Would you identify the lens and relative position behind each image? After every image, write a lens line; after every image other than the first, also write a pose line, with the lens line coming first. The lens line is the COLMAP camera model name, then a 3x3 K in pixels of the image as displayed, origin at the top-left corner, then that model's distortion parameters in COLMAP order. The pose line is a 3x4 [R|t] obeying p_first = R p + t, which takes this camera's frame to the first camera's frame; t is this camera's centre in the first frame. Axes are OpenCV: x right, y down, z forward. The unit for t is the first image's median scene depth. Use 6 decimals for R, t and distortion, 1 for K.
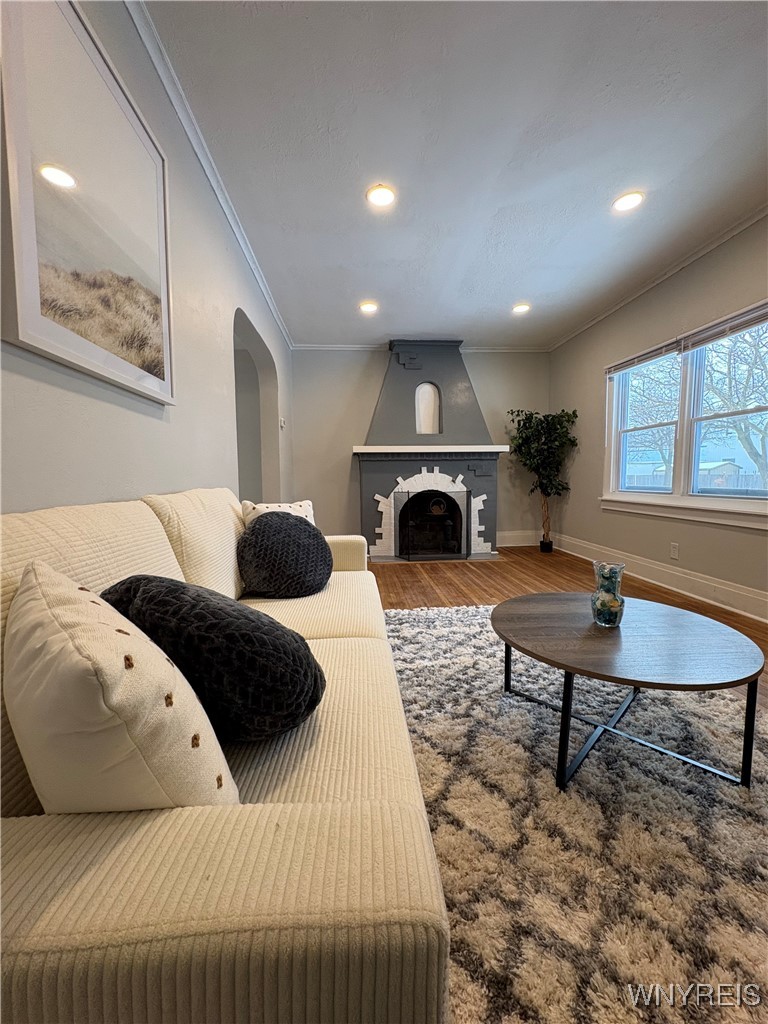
lens RADIAL K [[405.4, 0, 384.0], [0, 405.4, 512.0], [0, 0, 1]] dist [0.000878, 0.000254]
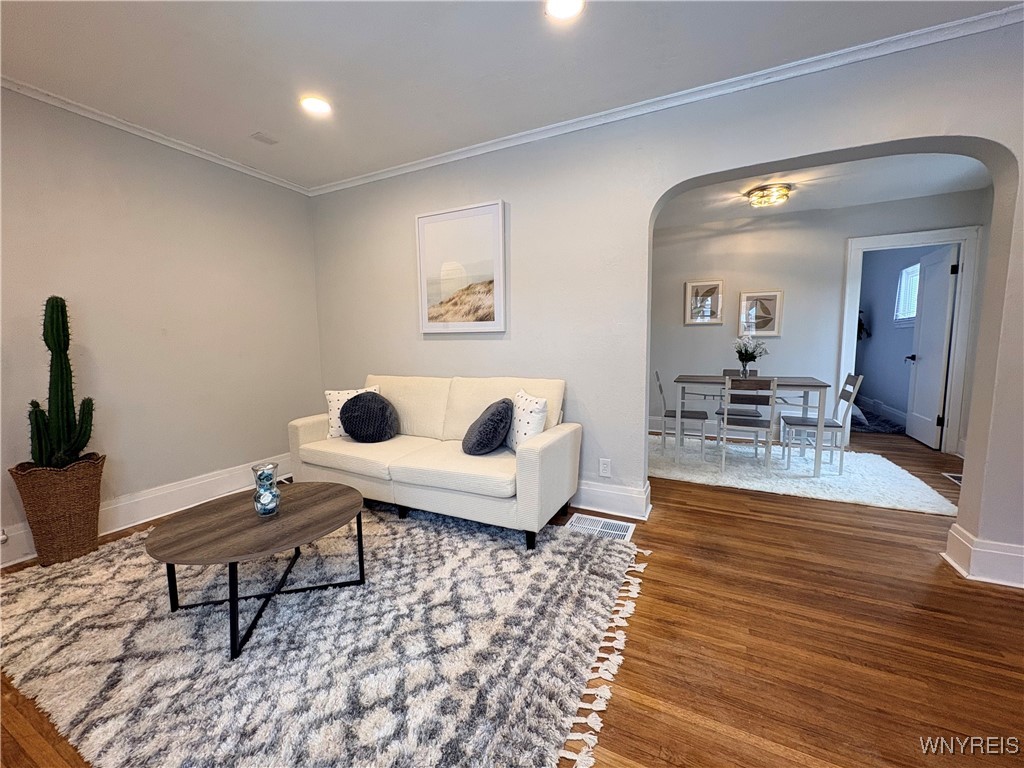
lens RADIAL K [[405.4, 0, 512.0], [0, 405.4, 384.0], [0, 0, 1]] dist [0.000878, 0.000254]
pose [[-0.517271, 0.103314, -0.849563, 0.350297], [-0.052964, 0.986919, 0.152266, -0.101672], [0.854181, 0.123759, -0.505033, 0.660621]]
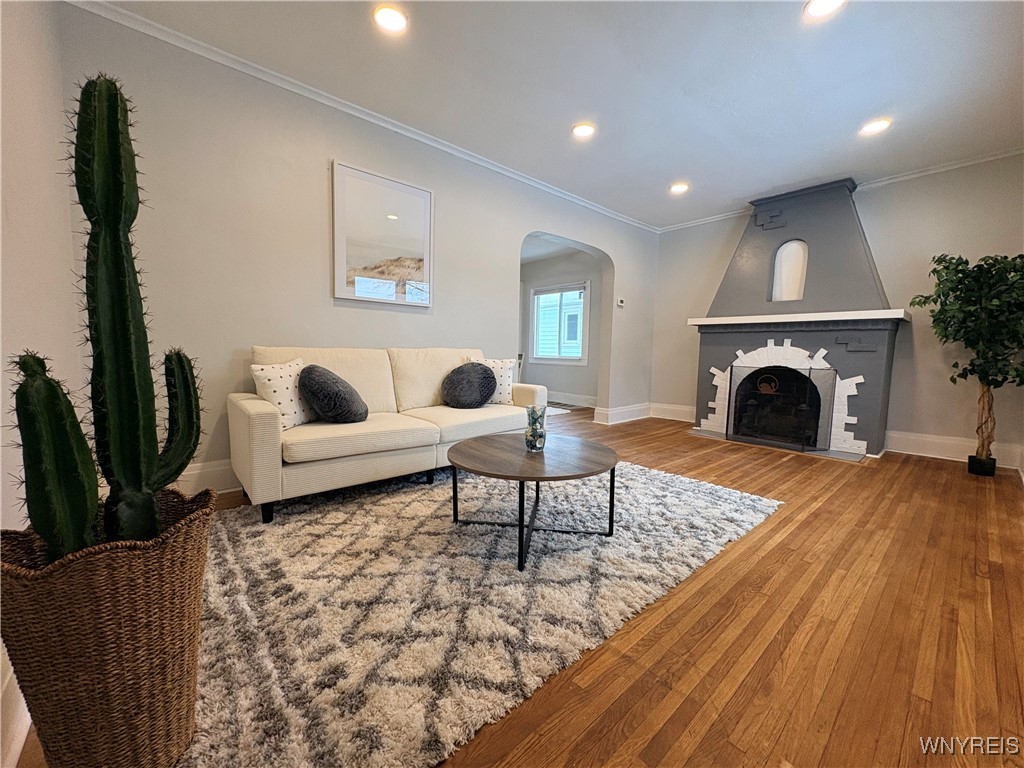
lens RADIAL K [[405.4, 0, 512.0], [0, 405.4, 384.0], [0, 0, 1]] dist [0.000878, 0.000254]
pose [[0.598871, 0.089530, -0.795825, 0.467644], [-0.094387, 0.994696, 0.040875, 0.001870], [0.795264, 0.050637, 0.604145, 0.031644]]
